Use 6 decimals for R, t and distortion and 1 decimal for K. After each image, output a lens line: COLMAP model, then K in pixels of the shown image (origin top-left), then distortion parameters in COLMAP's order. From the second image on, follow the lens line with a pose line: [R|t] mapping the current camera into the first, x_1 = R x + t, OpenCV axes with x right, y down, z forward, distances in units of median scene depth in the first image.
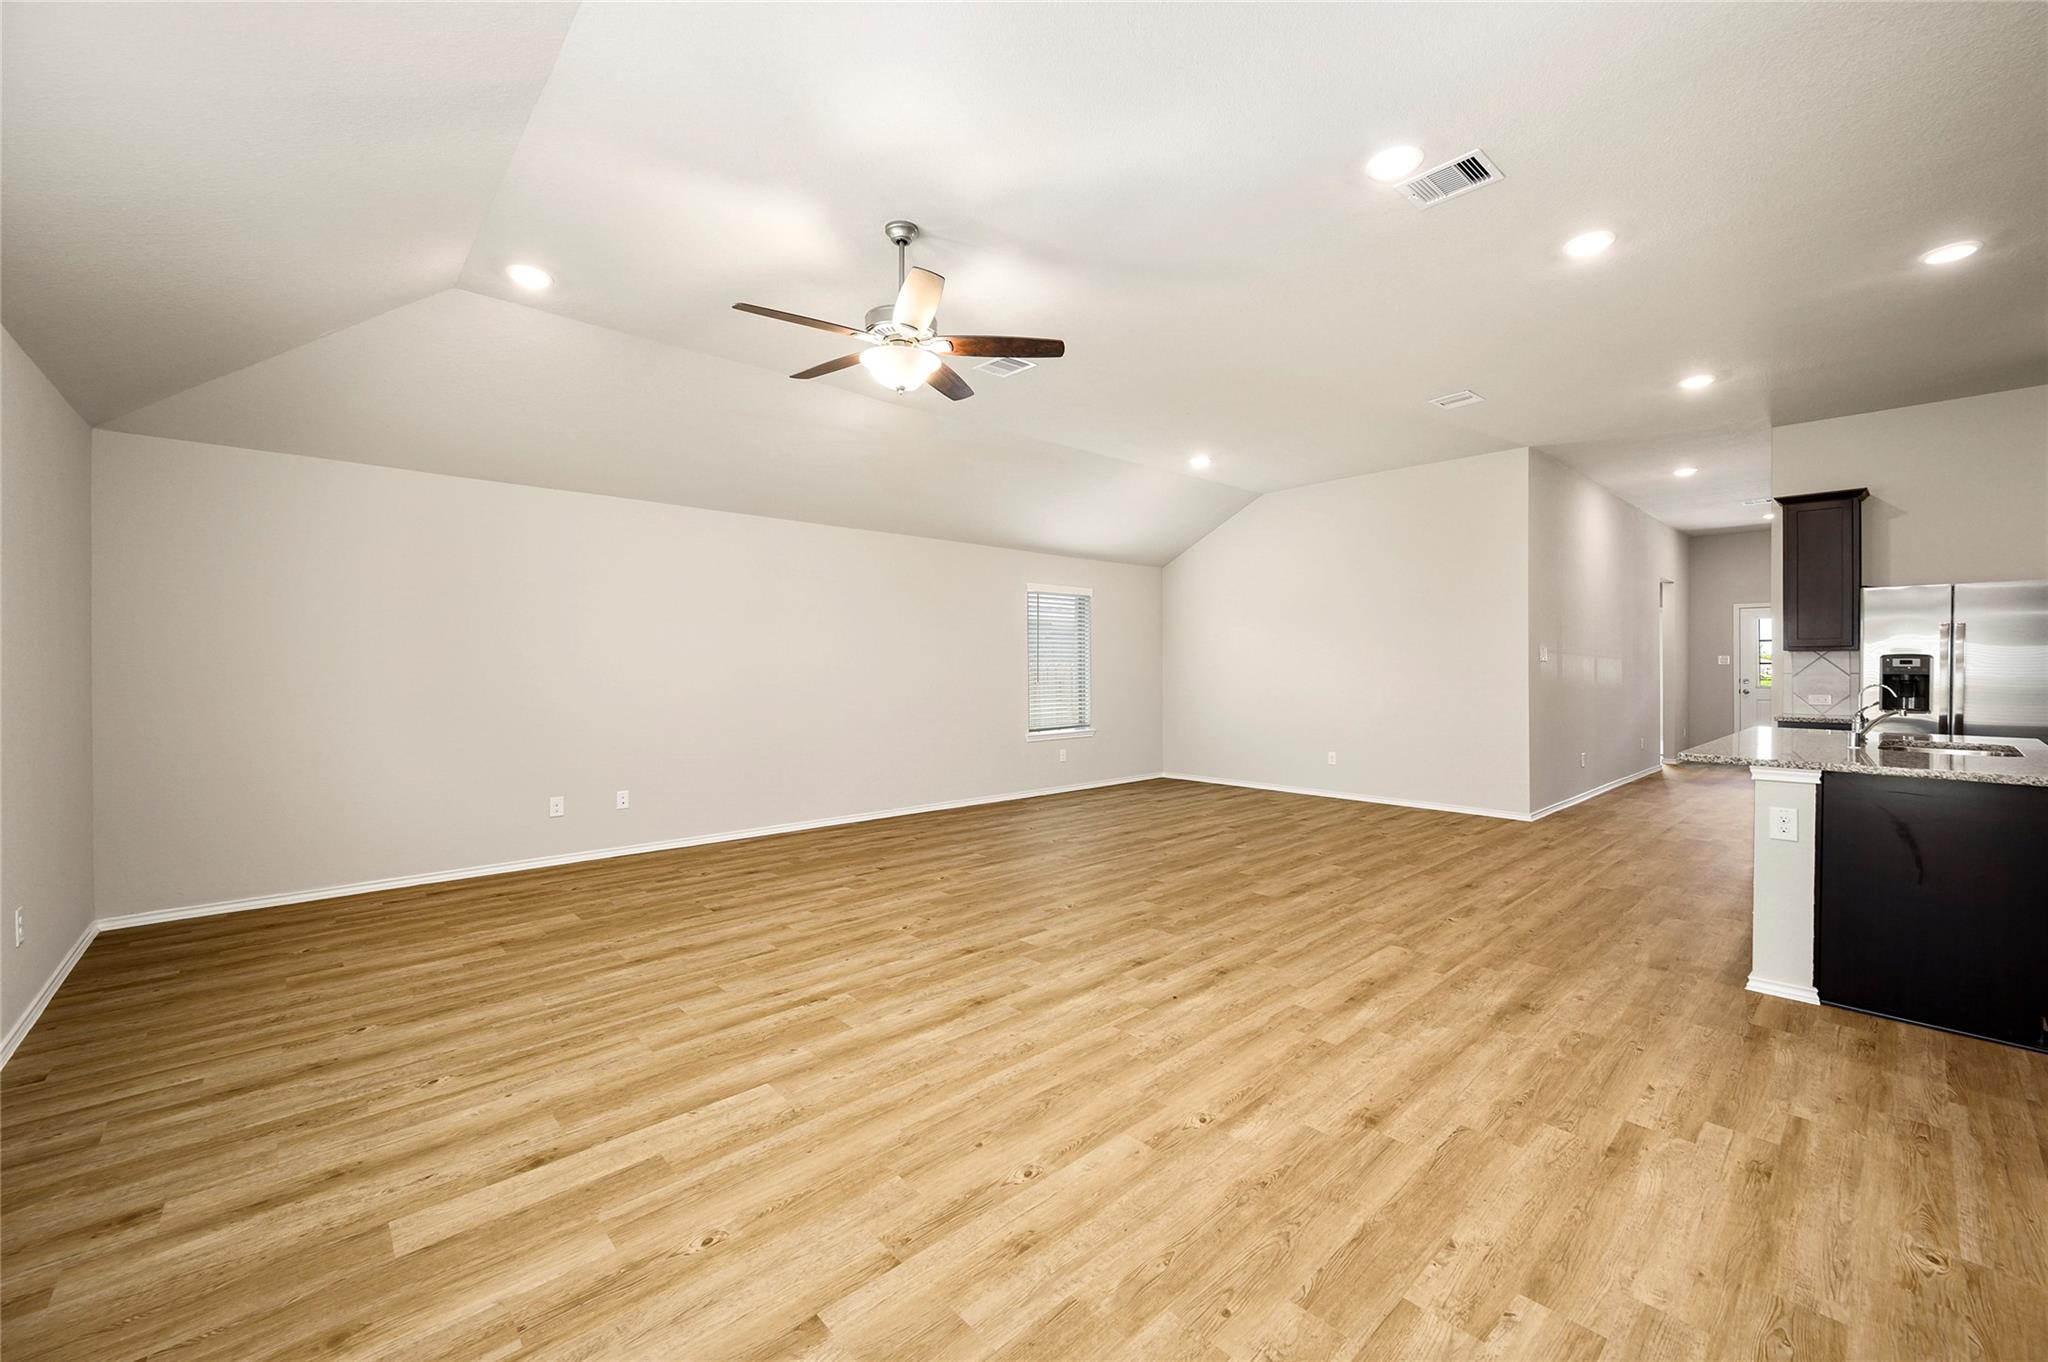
lens RADIAL K [[818.0, 0, 1024.0], [0, 818.0, 681.0], [0, 0, 1]] dist [-0.003196, -0.000379]
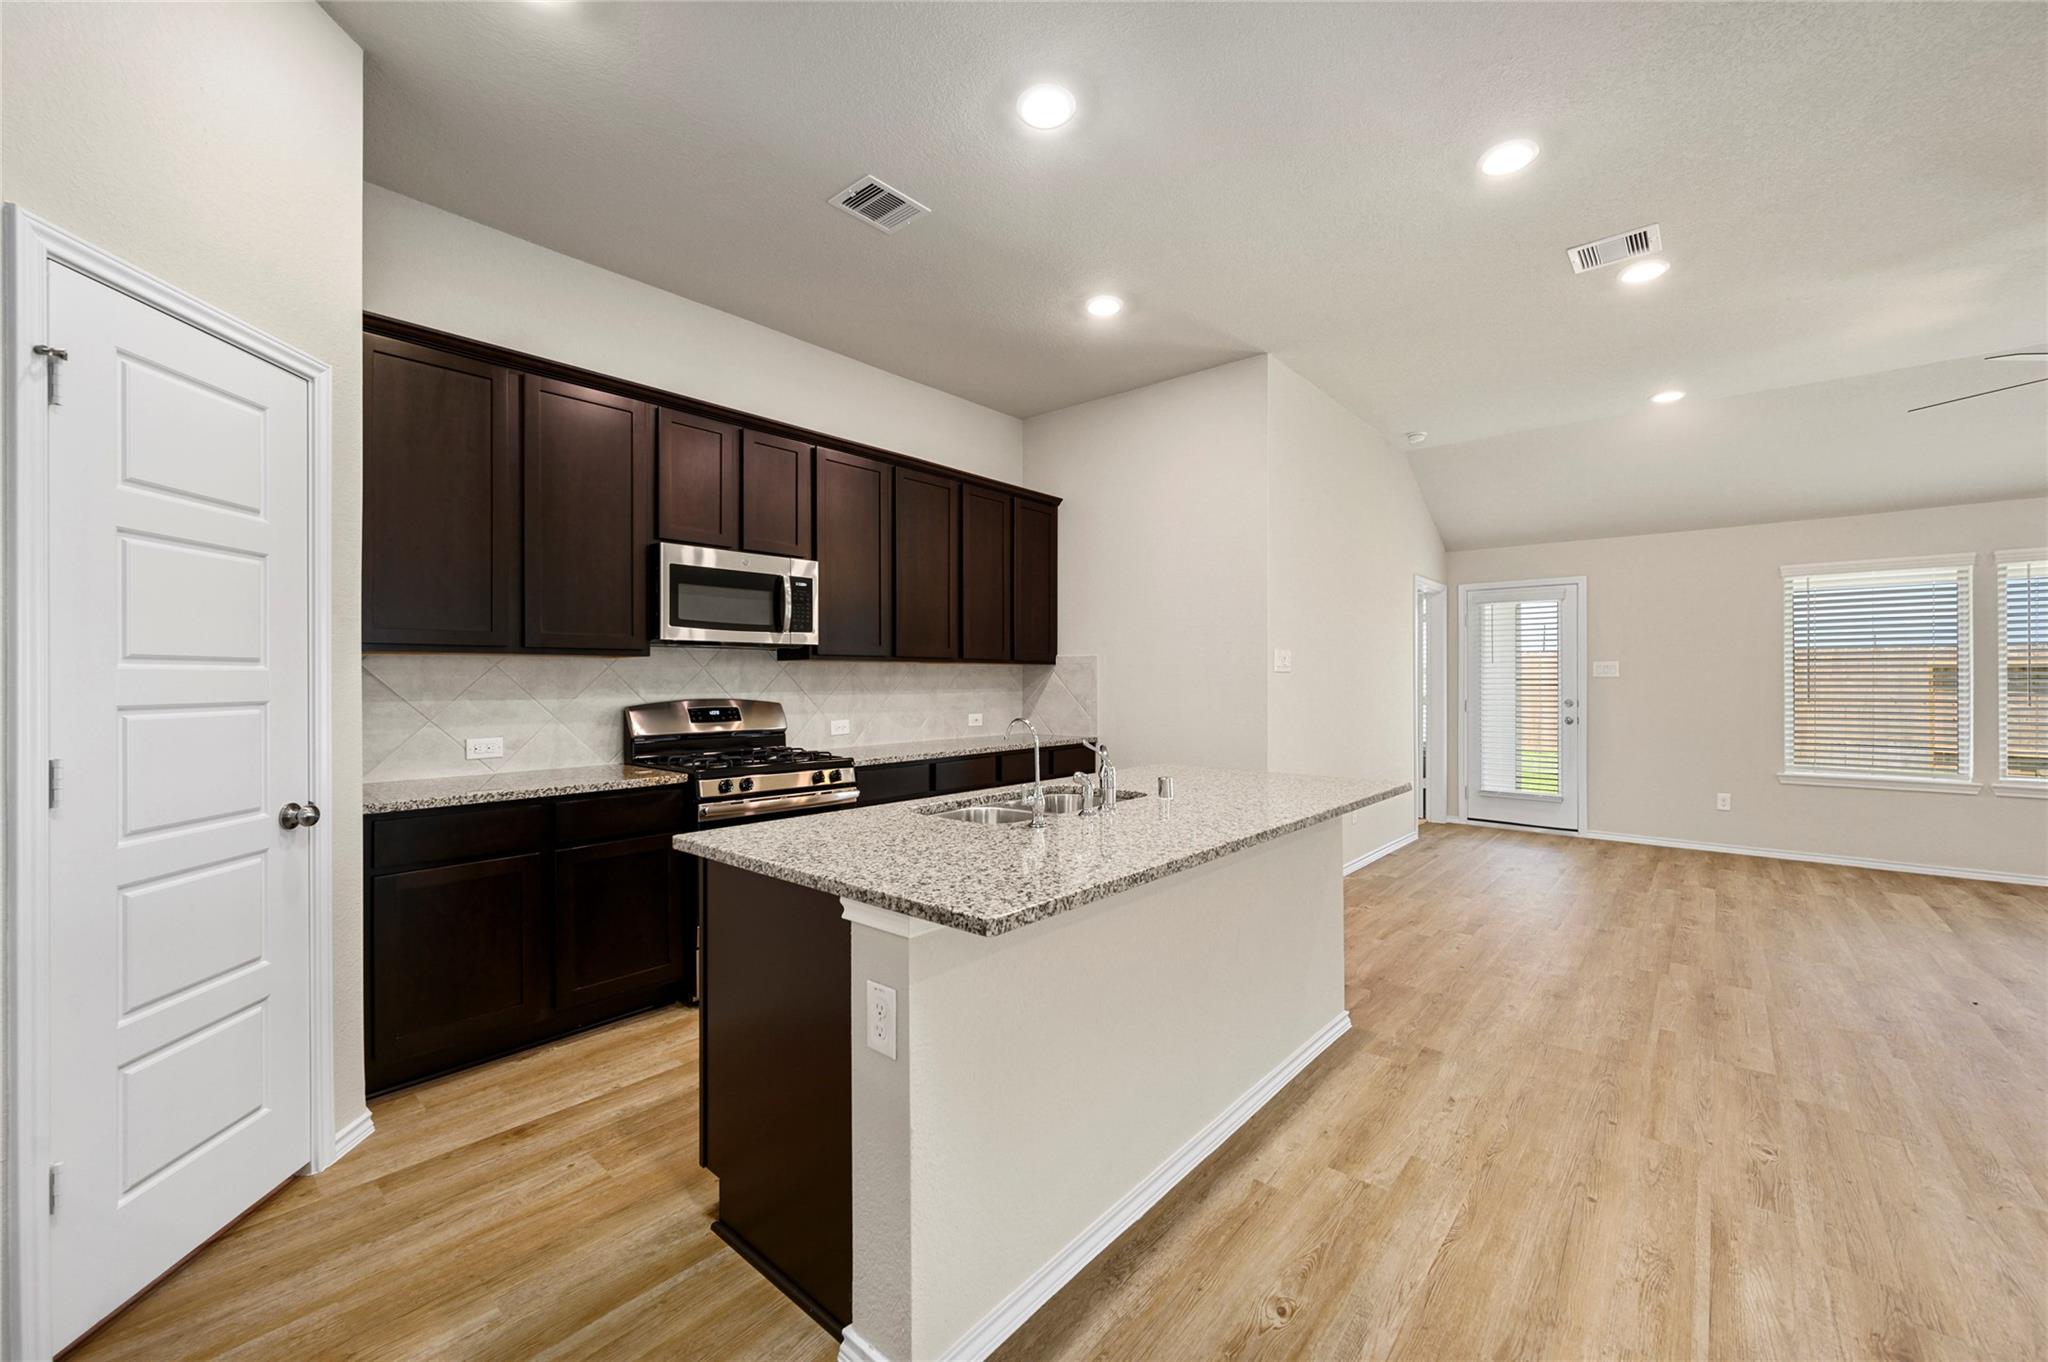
lens RADIAL K [[806.3, 0, 1024.0], [0, 806.3, 681.0], [0, 0, 1]] dist [-0.001173, 0.000459]
pose [[-0.993179, 0.002521, -0.116571, 1.431525], [0.000524, 0.999853, 0.017155, -0.037769], [0.116597, 0.016977, -0.993034, 1.960691]]
